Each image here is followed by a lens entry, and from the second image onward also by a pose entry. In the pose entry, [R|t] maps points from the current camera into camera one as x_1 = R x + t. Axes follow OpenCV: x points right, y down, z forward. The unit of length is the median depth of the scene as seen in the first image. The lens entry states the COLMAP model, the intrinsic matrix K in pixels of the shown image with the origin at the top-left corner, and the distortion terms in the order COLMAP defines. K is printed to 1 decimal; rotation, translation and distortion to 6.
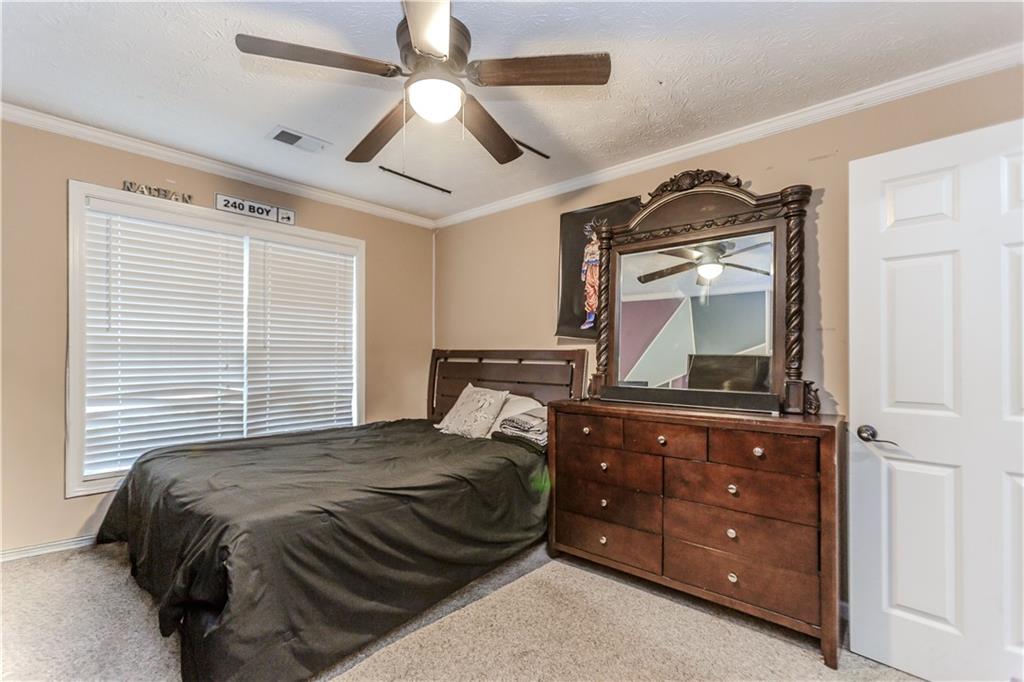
lens RADIAL K [[456.9, 0, 515.1], [0, 456.9, 349.1], [0, 0, 1]] dist [0.003444, 0.002701]
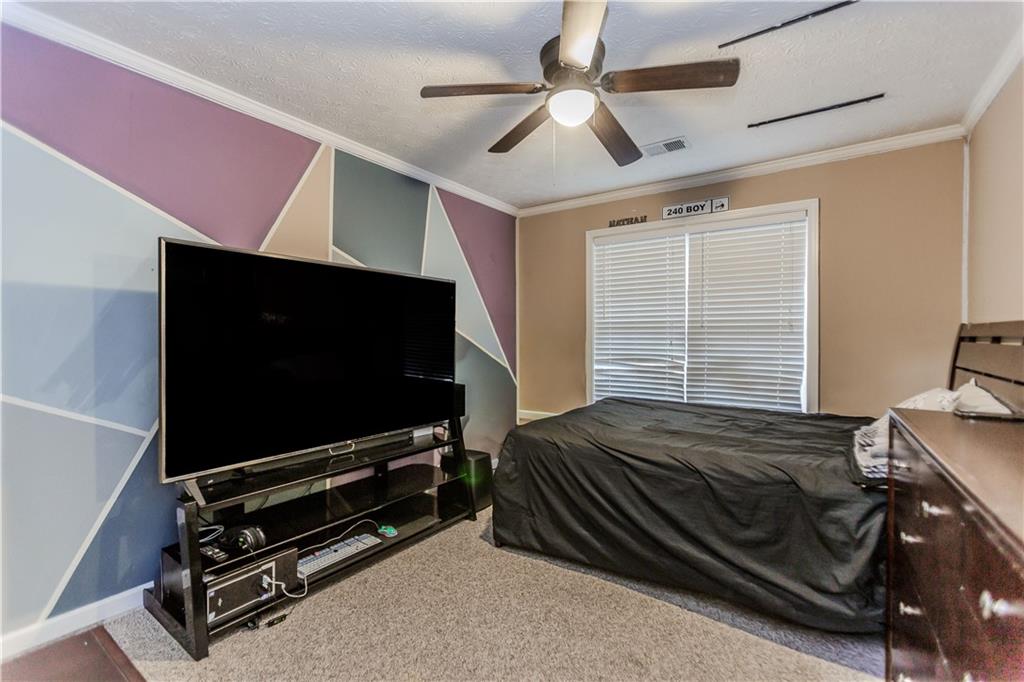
lens RADIAL K [[456.9, 0, 512.9], [0, 456.9, 339.0], [0, 0, 1]] dist [0.003444, 0.002701]
pose [[0.125813, 0.002900, -0.992050, 0.536229], [0.011219, 0.999928, 0.004346, 0.016877], [0.991991, -0.011676, 0.125771, 0.401381]]
